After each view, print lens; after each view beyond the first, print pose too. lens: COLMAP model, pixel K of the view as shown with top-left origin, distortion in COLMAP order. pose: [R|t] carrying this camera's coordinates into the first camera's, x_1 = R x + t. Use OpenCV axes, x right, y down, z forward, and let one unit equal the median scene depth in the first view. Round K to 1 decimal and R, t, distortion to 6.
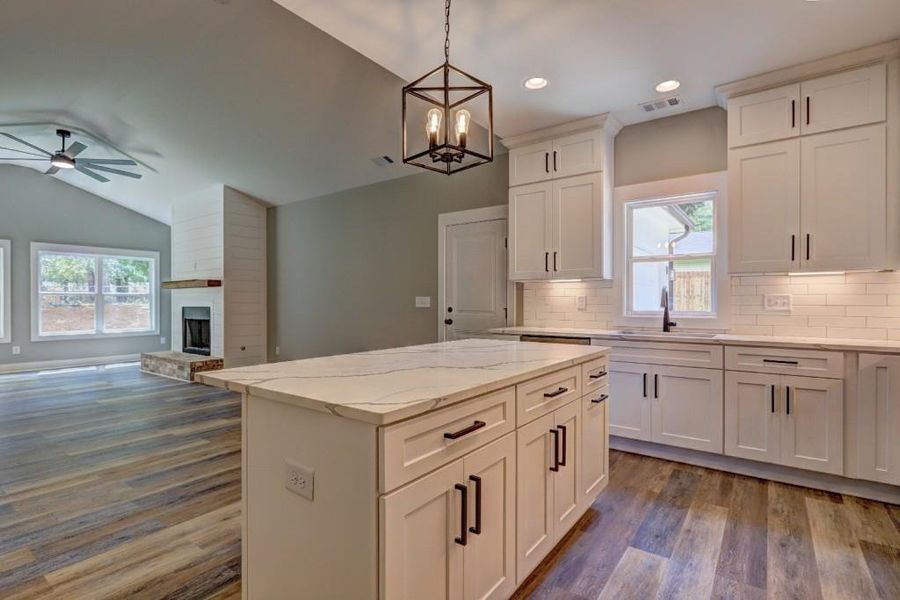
lens RADIAL K [[445.3, 0, 444.1], [0, 445.3, 300.5], [0, 0, 1]] dist [-0.003902, 0.002191]
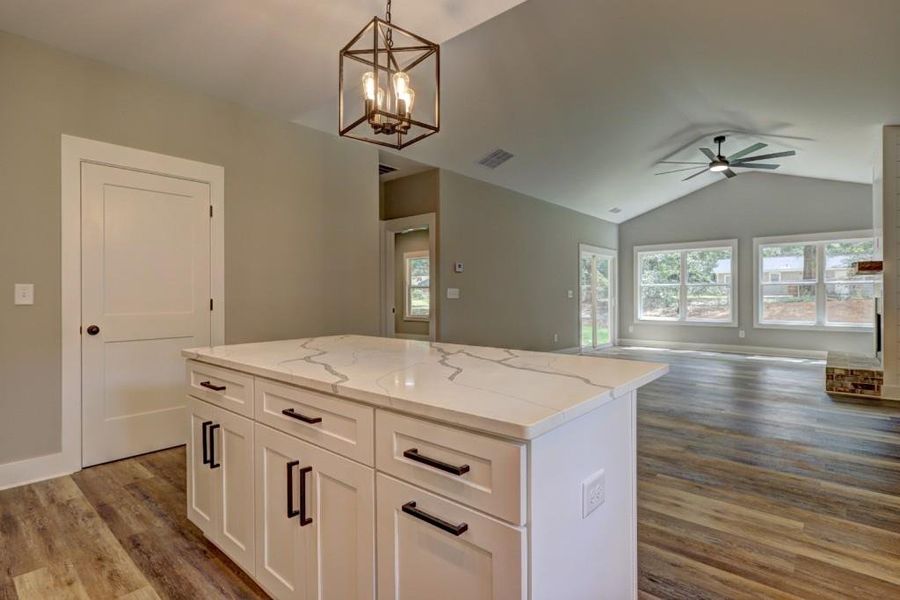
lens RADIAL K [[445.3, 0, 447.0], [0, 445.3, 296.2], [0, 0, 1]] dist [-0.003902, 0.002191]
pose [[-0.085983, 0.007345, -0.996270, 0.298028], [0.005698, 0.999960, 0.006880, 0.002144], [0.996280, -0.005085, -0.086022, 0.406280]]
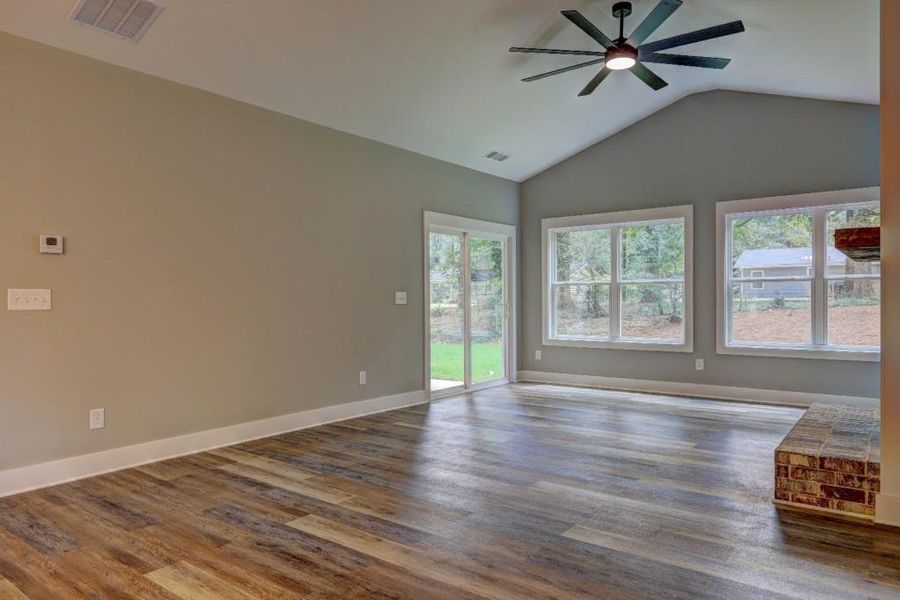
lens RADIAL K [[595.7, 0, 447.9], [0, 595.7, 304.2], [0, 0, 1]] dist [0.007195, -0.003423]
pose [[-0.020591, 0.014186, -0.999687, -0.050391], [0.008545, 0.999865, 0.014012, 0.003288], [0.999751, -0.008253, -0.020710, 0.759555]]
